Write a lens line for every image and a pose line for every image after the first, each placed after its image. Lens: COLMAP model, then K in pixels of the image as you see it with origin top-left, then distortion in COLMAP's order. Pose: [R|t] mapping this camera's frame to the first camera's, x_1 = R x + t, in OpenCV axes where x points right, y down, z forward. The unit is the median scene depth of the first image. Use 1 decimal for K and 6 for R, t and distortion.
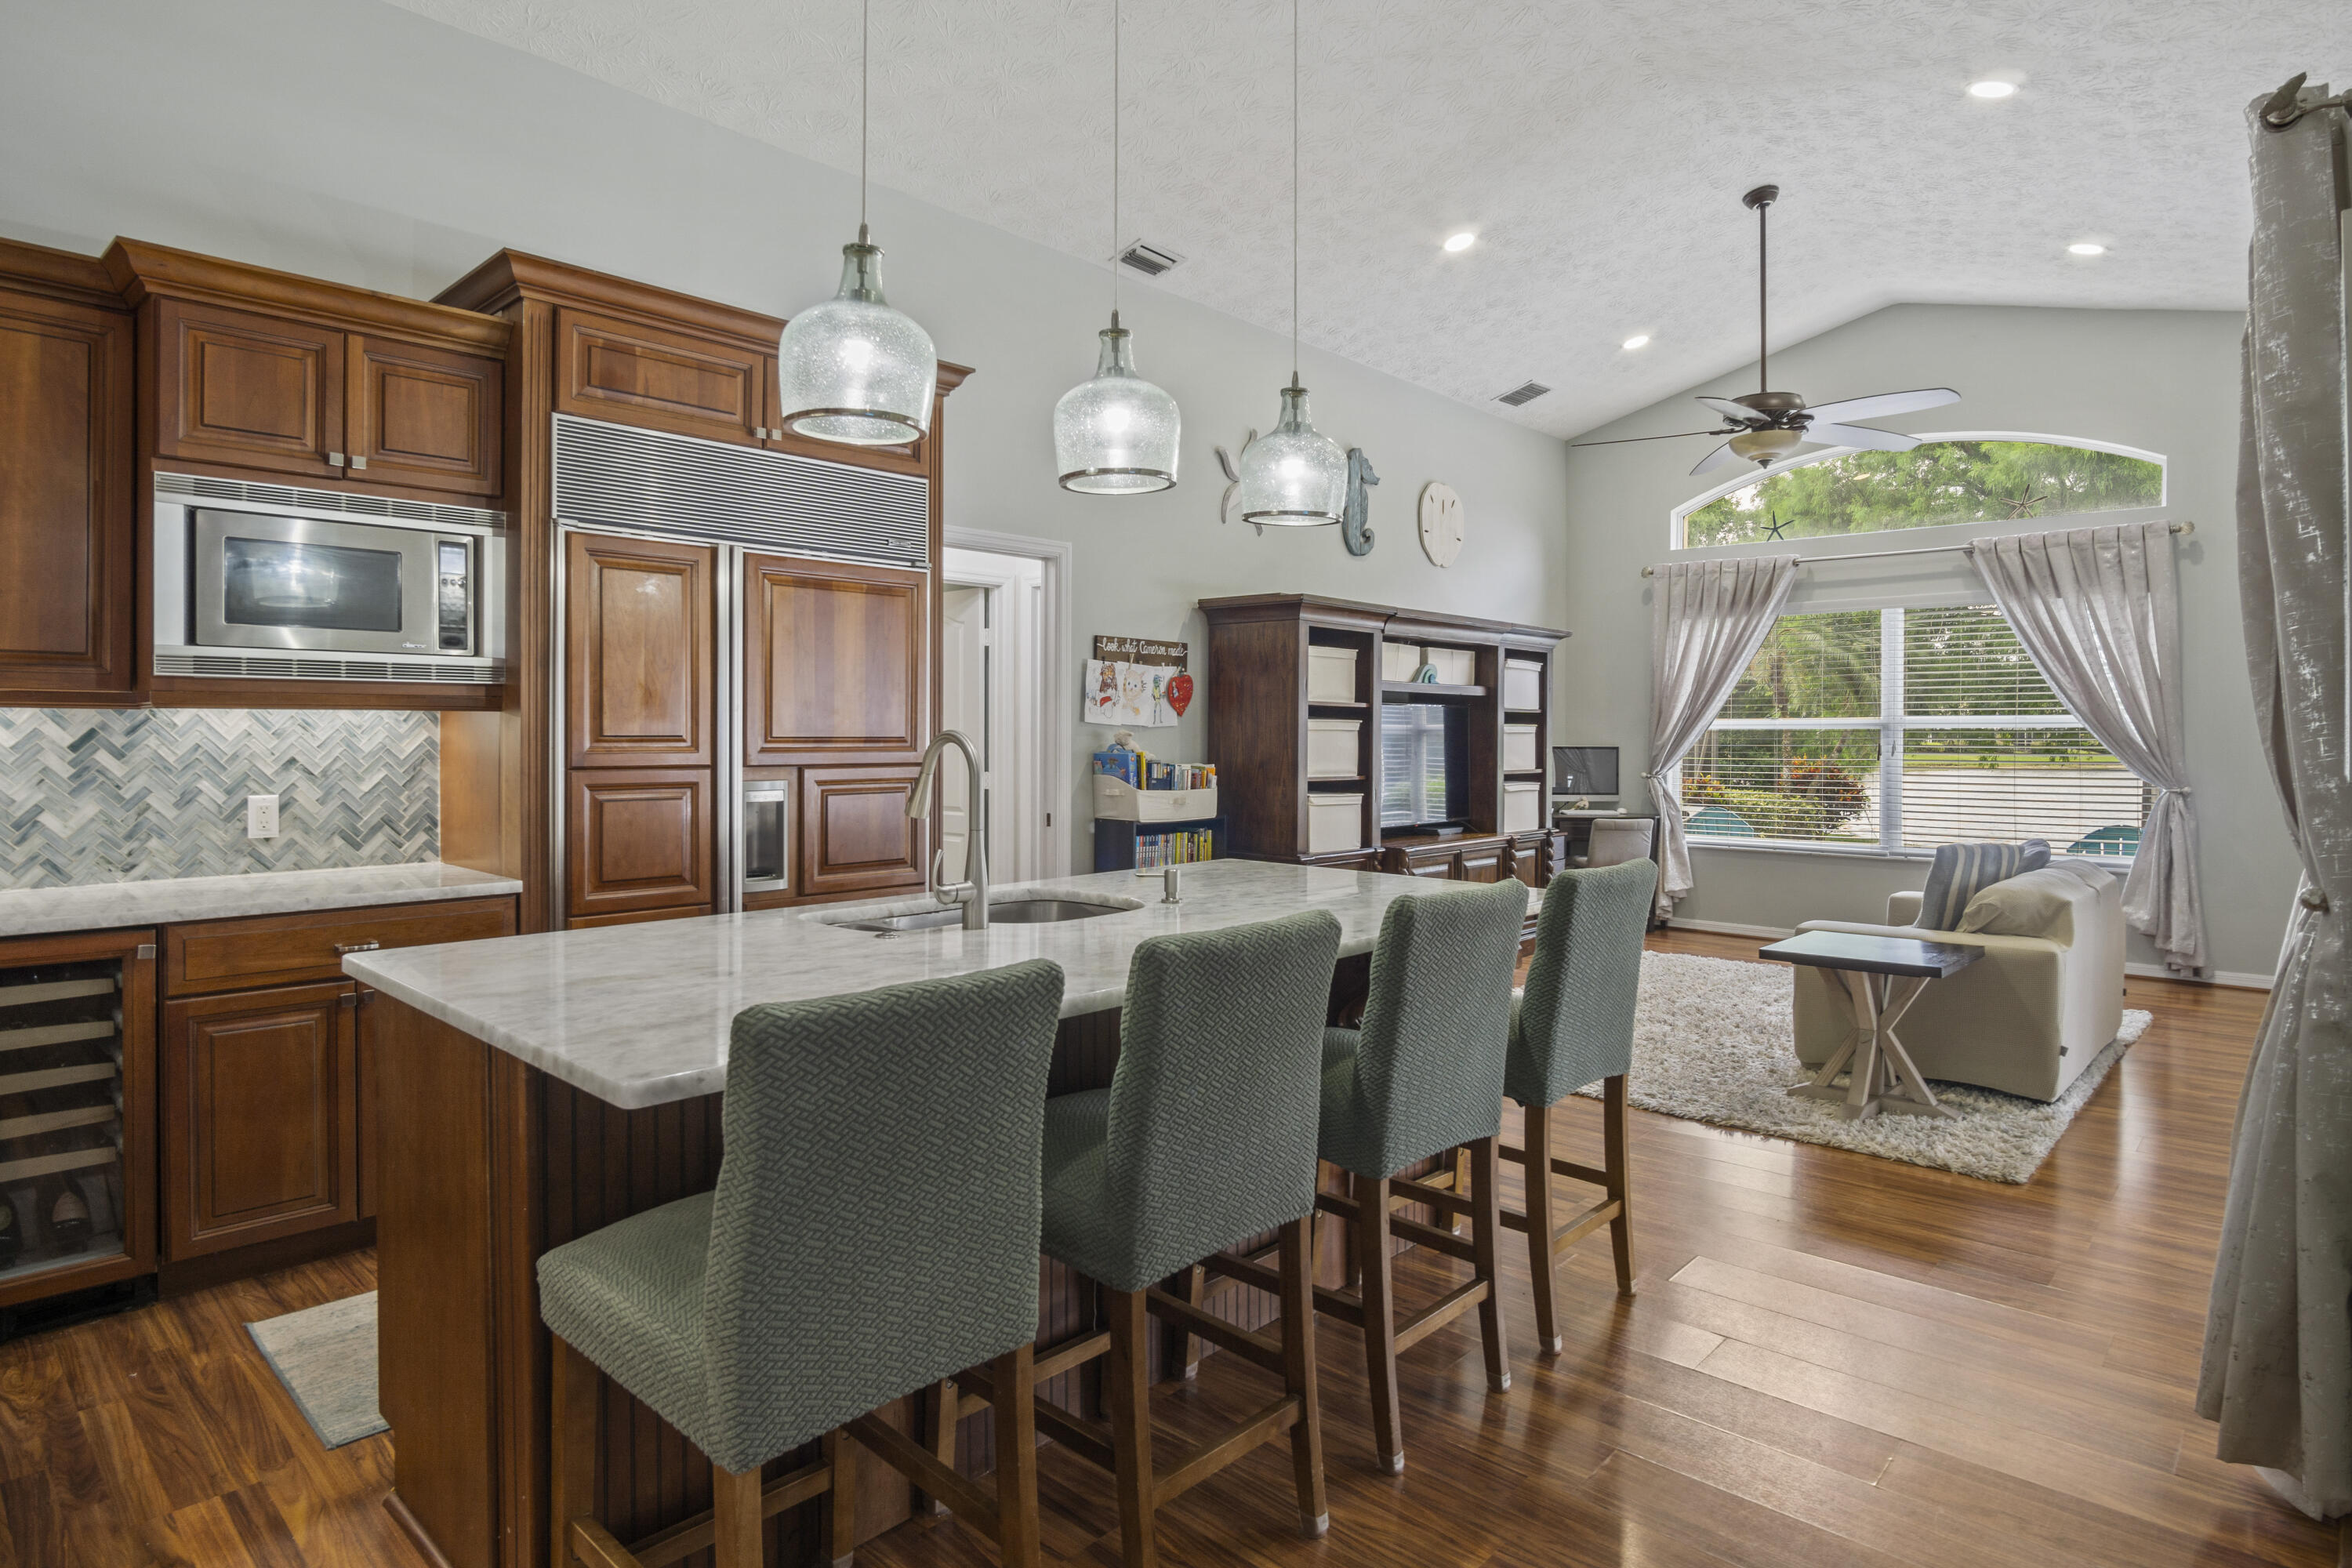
lens RADIAL K [[1269.2, 0, 1164.6], [0, 1269.2, 747.1], [0, 0, 1]] dist [-0.034394, 0.009385]
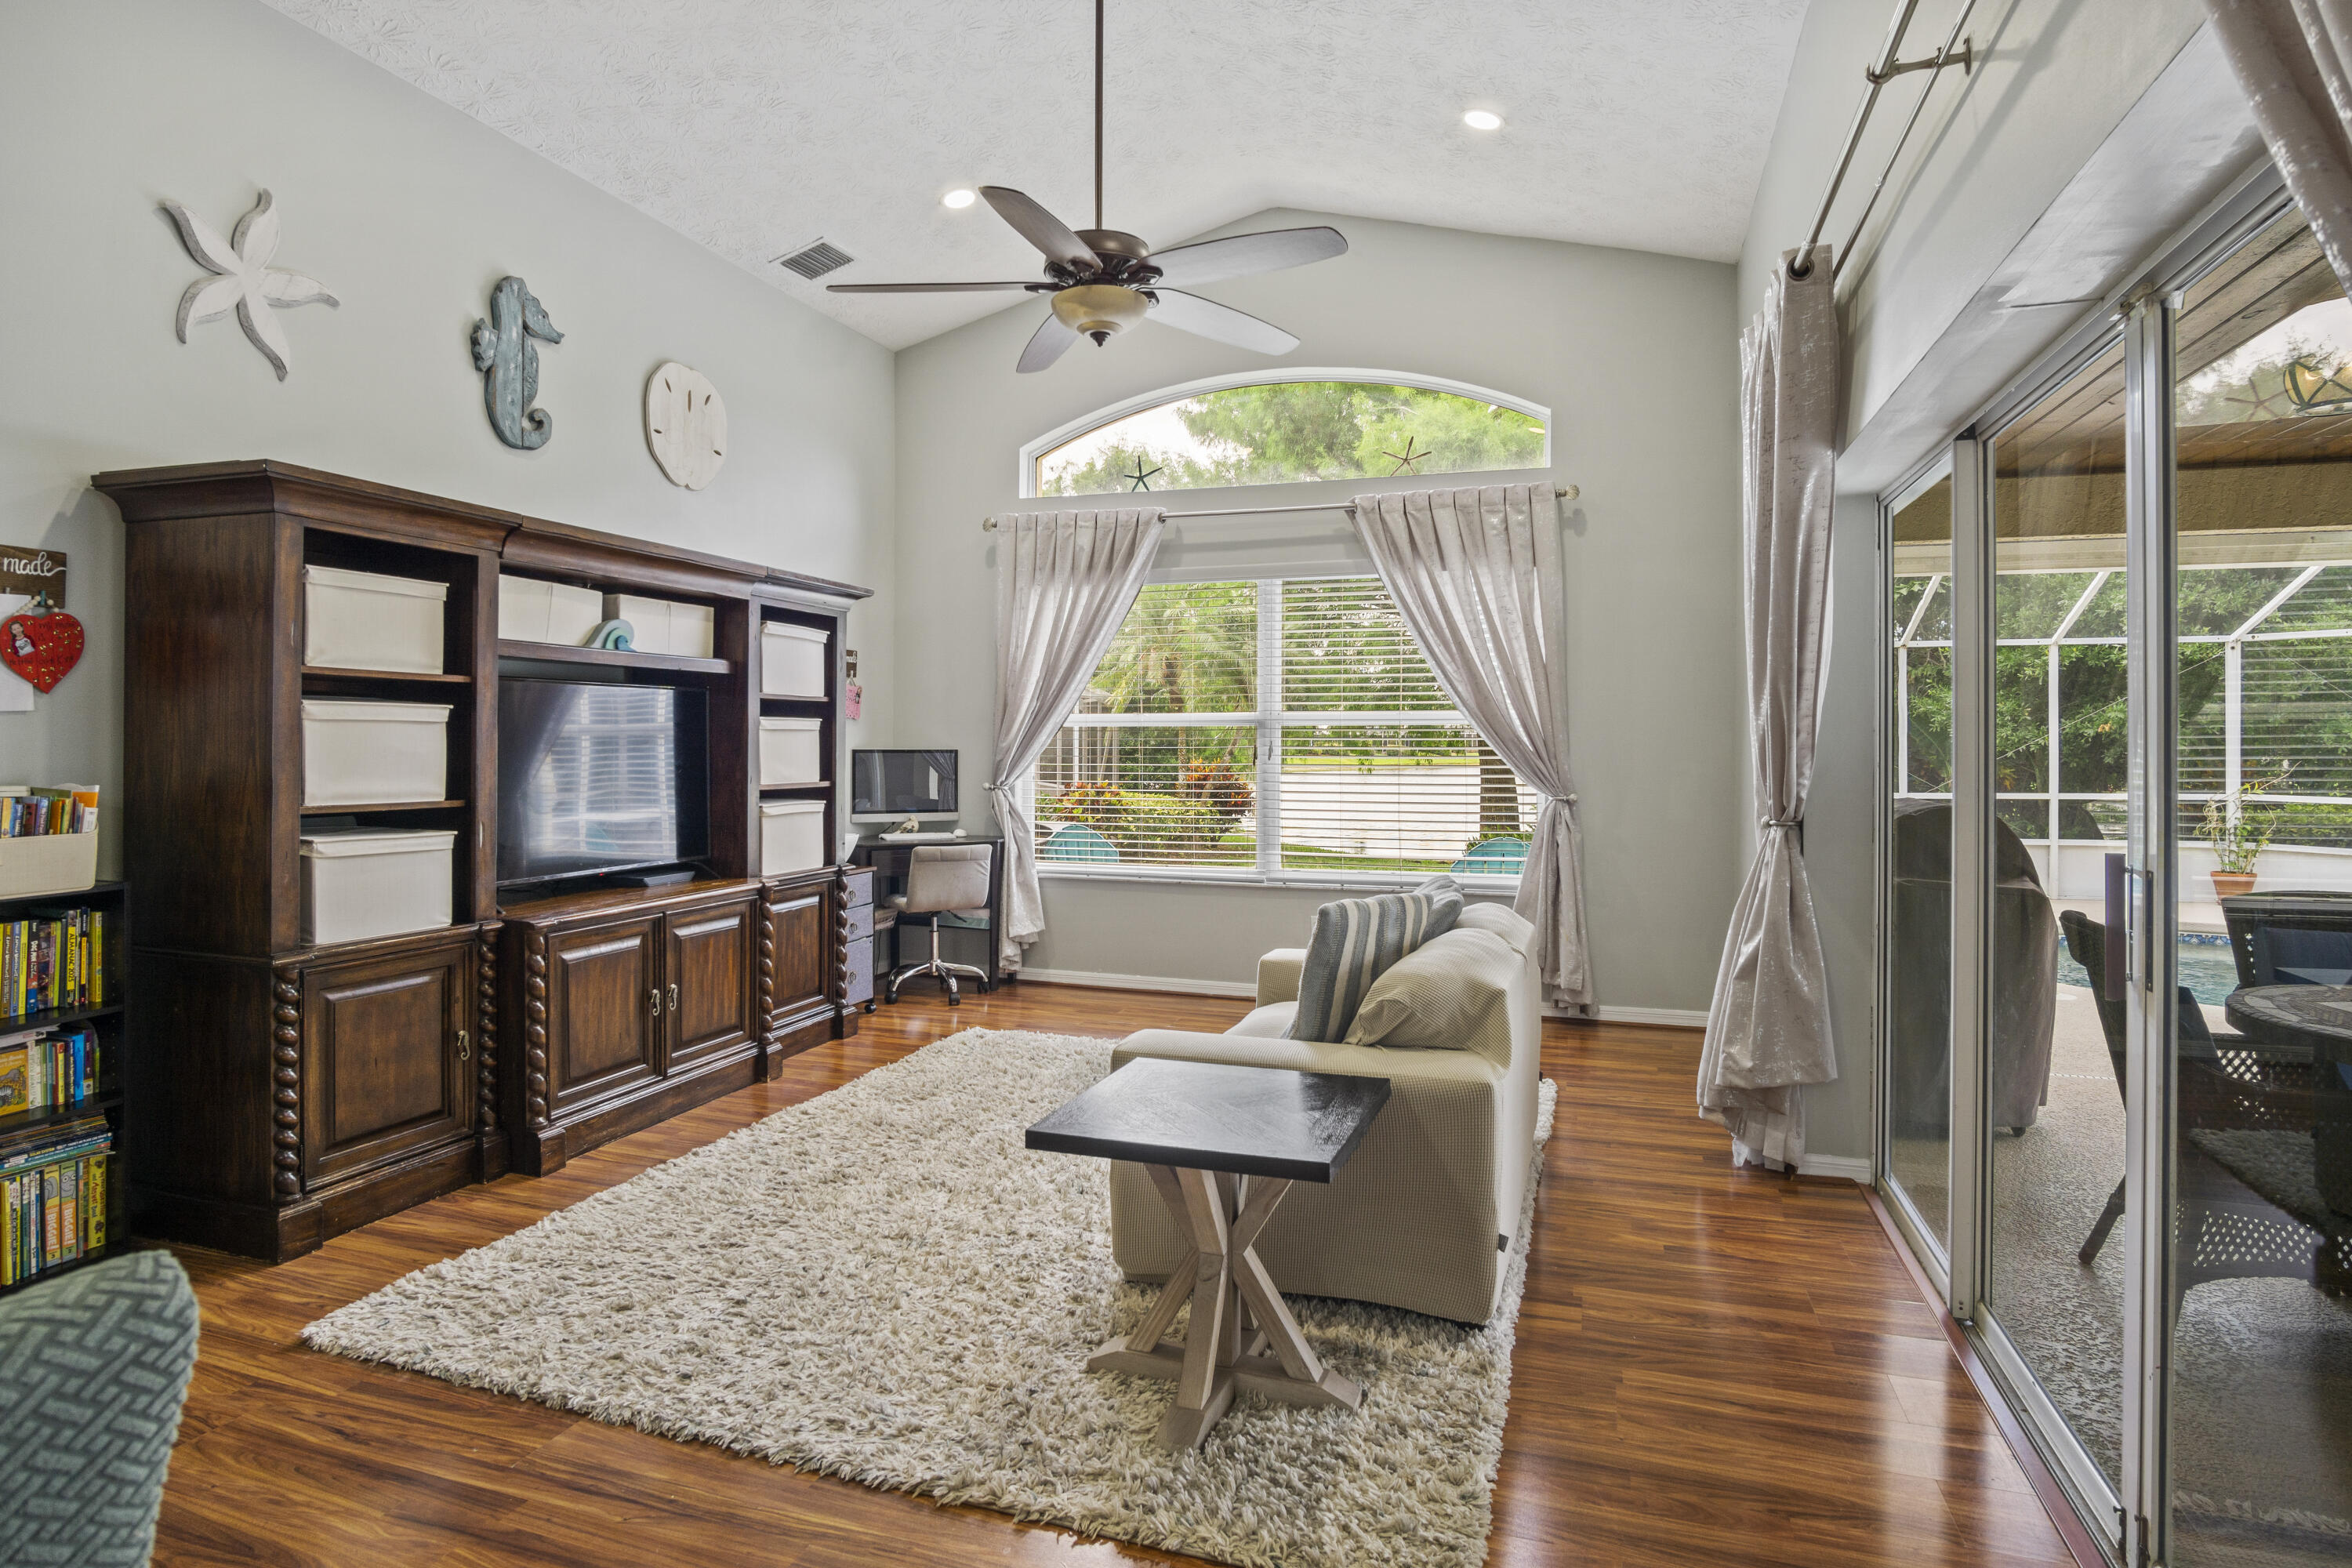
lens RADIAL K [[1271.3, 0, 1156.9], [0, 1271.3, 757.9], [0, 0, 1]] dist [-0.035435, 0.009410]
pose [[0.910278, -0.006053, 0.413954, 0.196894], [0.004044, 0.999975, 0.005729, 0.001123], [-0.413978, -0.003541, 0.910280, 0.320717]]
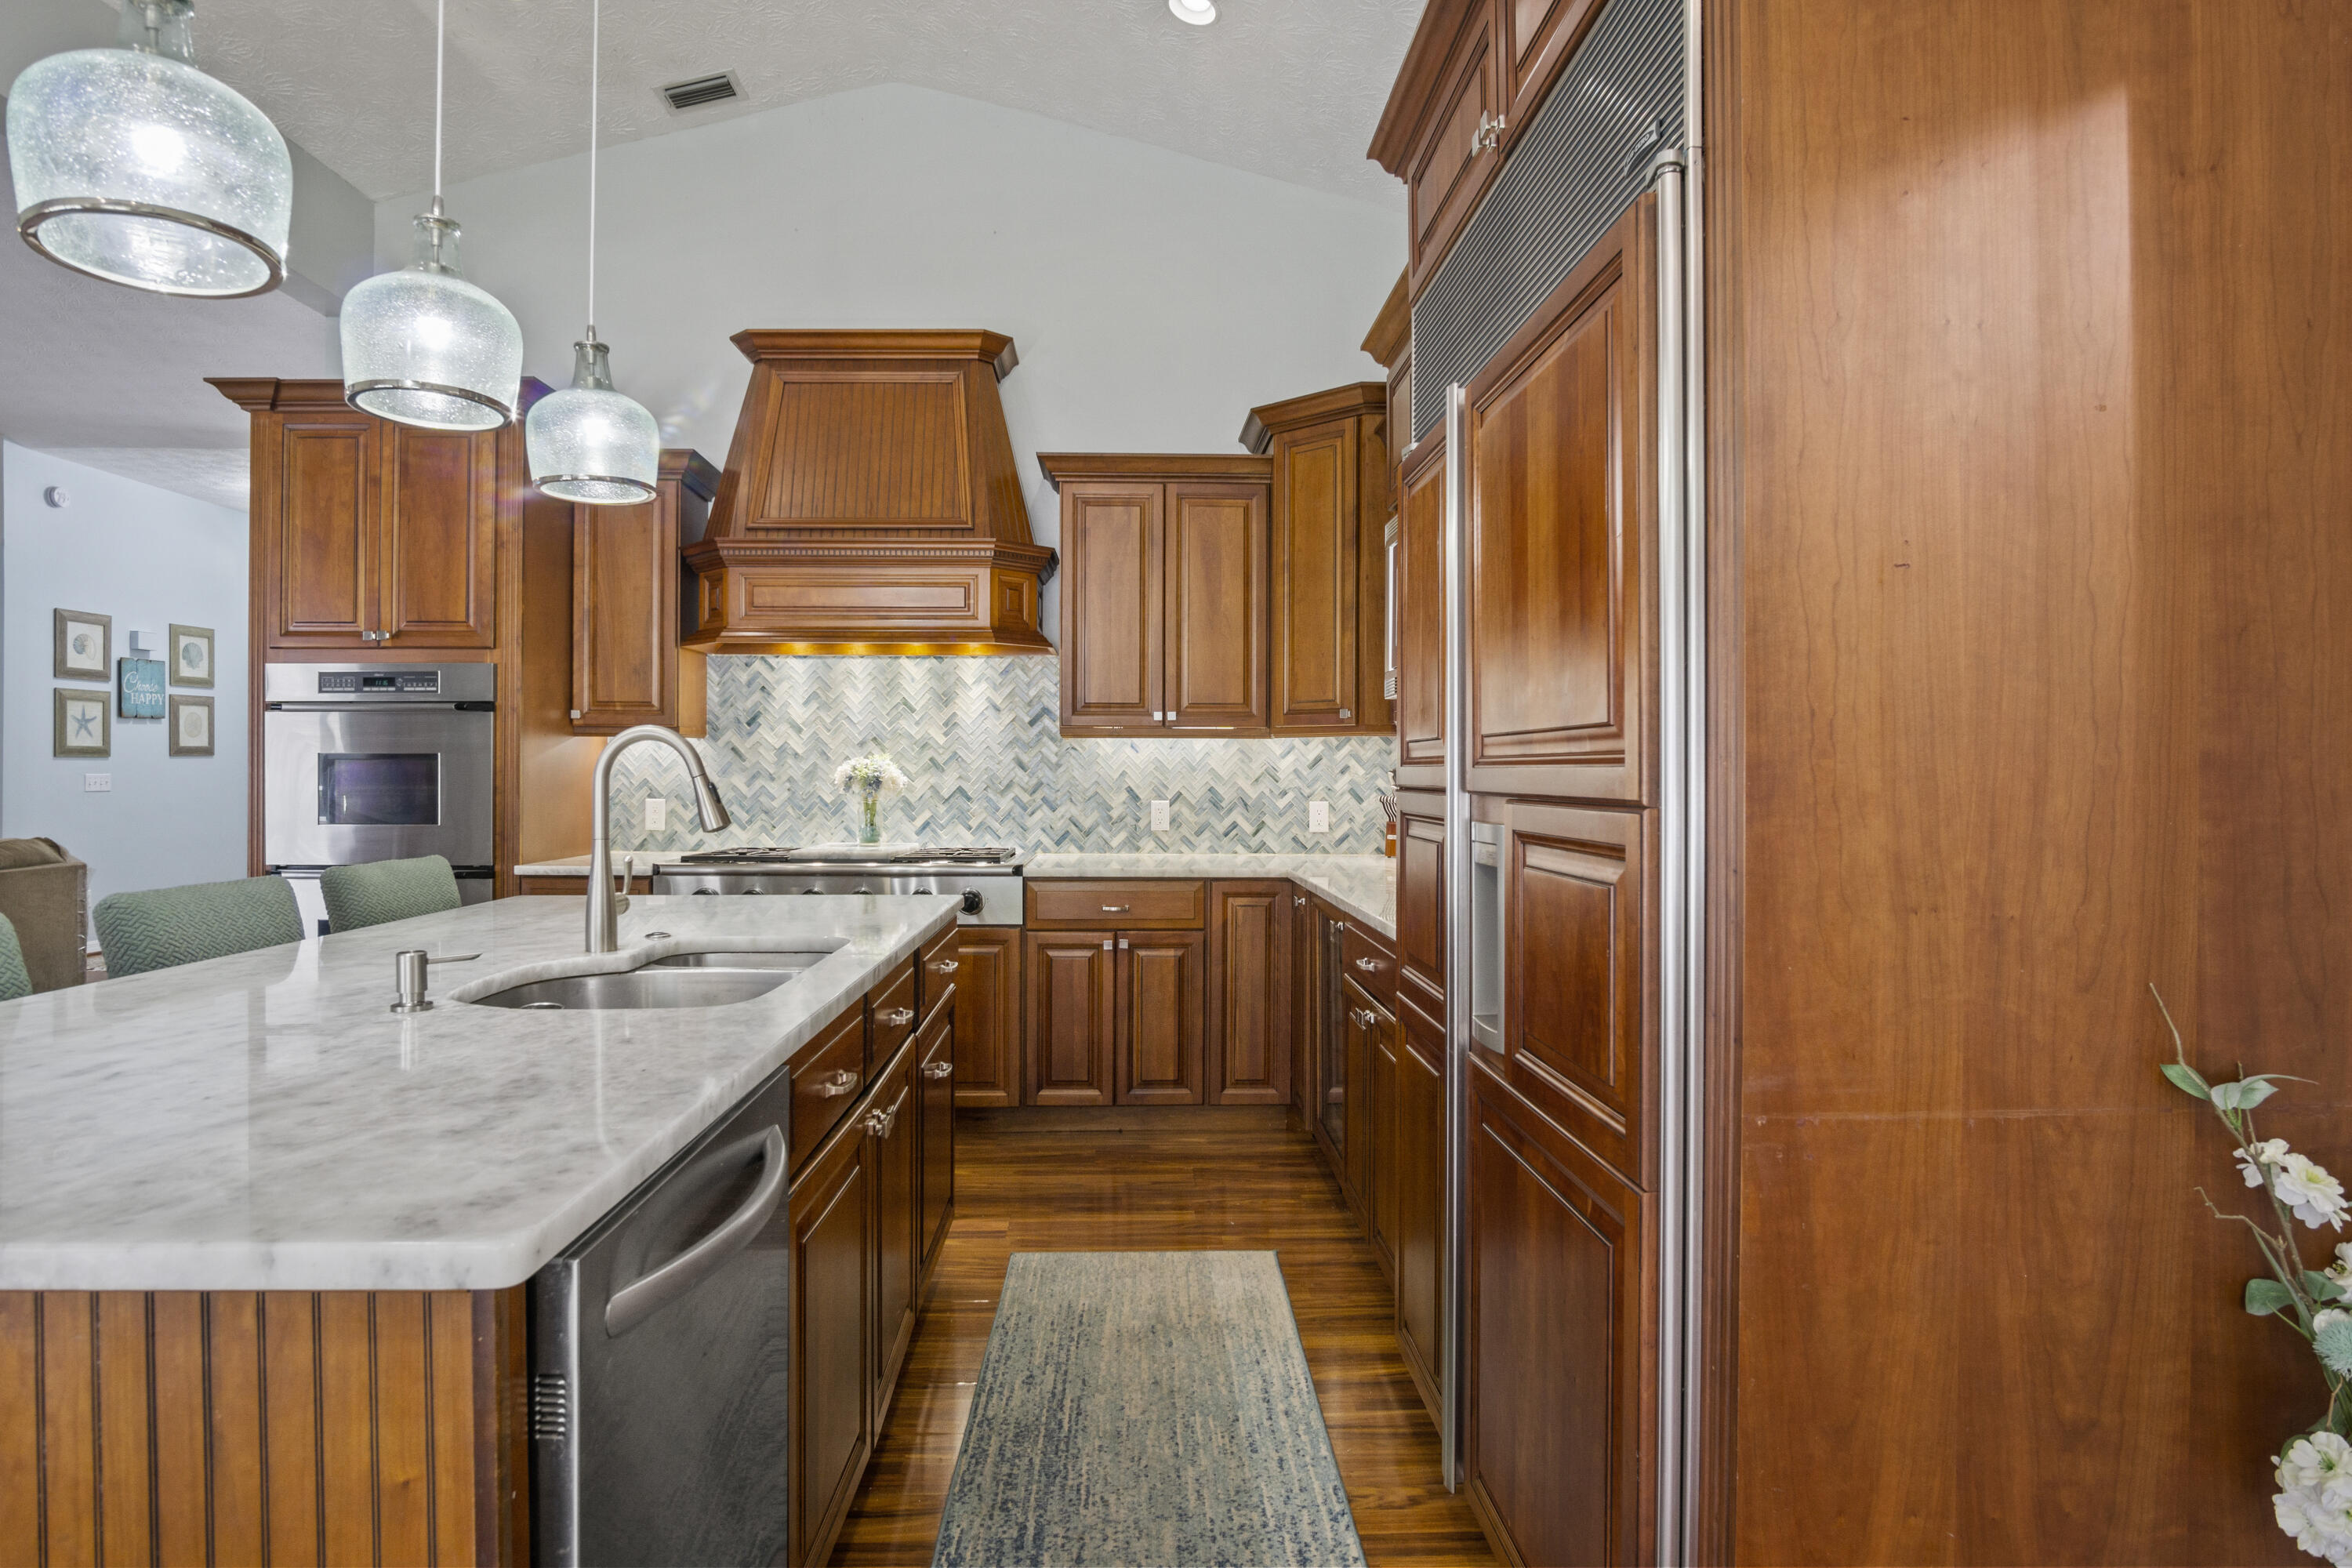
lens RADIAL K [[1259.4, 0, 1165.2], [0, 1259.4, 772.3], [0, 0, 1]] dist [-0.035080, 0.009463]
pose [[-0.705553, -0.004142, -0.708645, 0.071175], [-0.010257, 0.999938, 0.004367, 0.003072], [0.708583, 0.010350, -0.705552, 0.701608]]
